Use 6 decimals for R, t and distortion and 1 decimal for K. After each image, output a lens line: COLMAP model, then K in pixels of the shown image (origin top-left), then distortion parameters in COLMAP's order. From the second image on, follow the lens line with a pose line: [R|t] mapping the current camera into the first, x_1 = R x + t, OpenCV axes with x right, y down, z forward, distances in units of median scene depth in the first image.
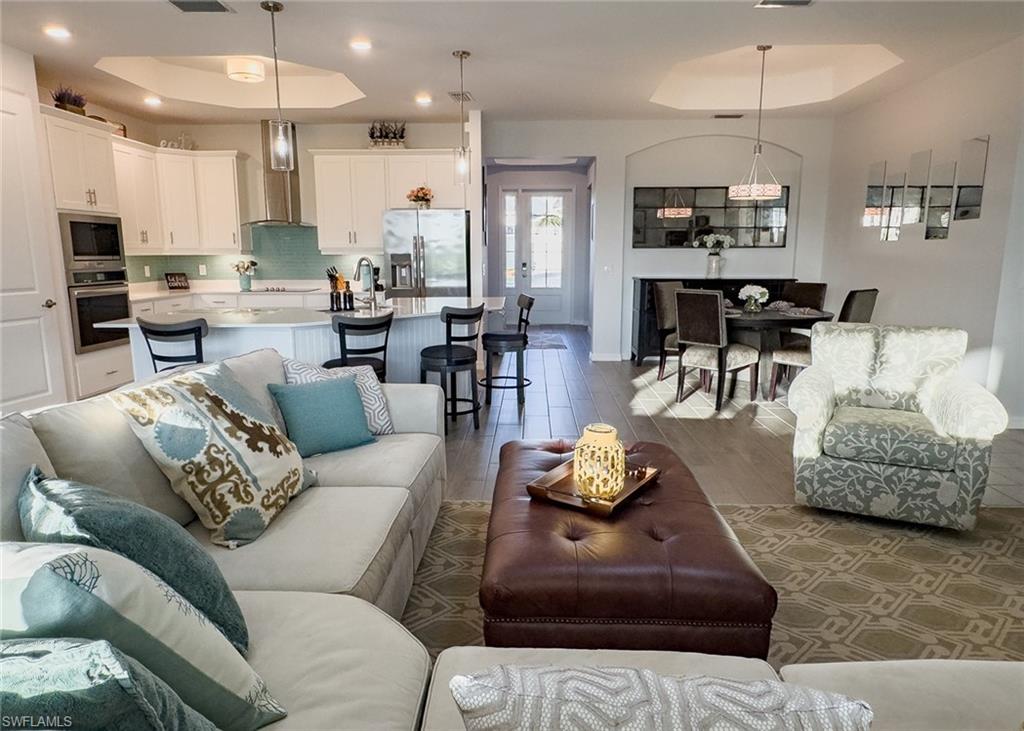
lens RADIAL K [[630.0, 0, 507.1], [0, 630.0, 377.0], [0, 0, 1]] dist [-0.003079, -0.000030]
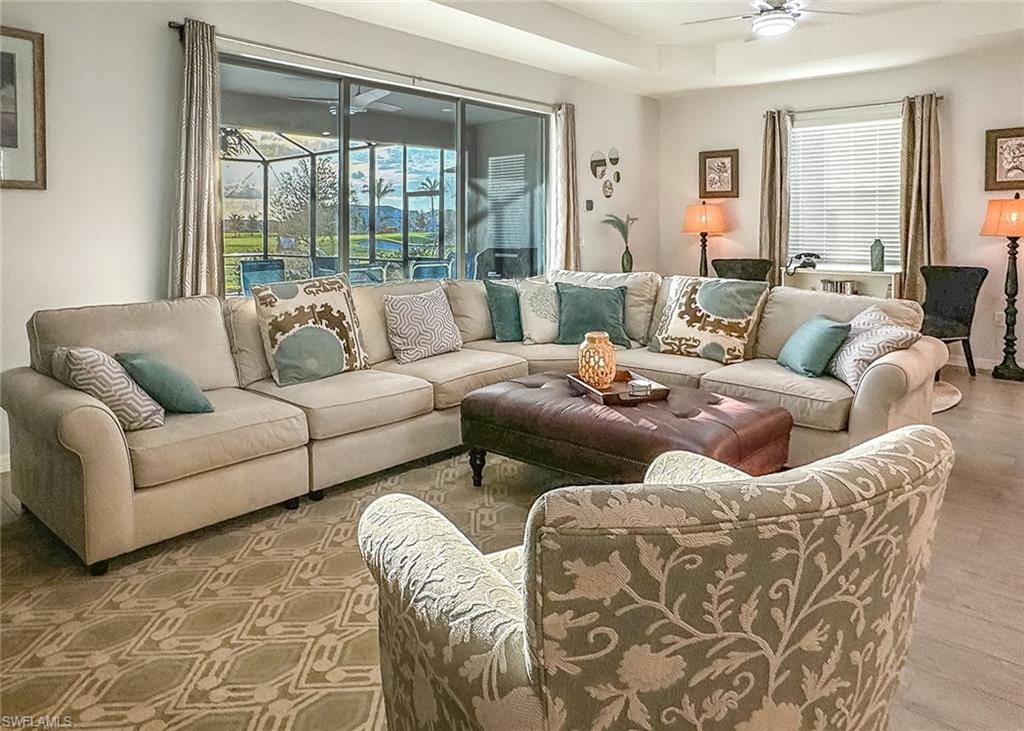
lens RADIAL K [[684.7, 0, 509.2], [0, 684.7, 258.8], [0, 0, 1]] dist [-0.075451, 0.057996]
pose [[-0.648485, 0.033554, -0.760487, 0.568650], [-0.148751, 0.974183, 0.169826, -0.125118], [0.746552, 0.223253, -0.626752, 0.697012]]
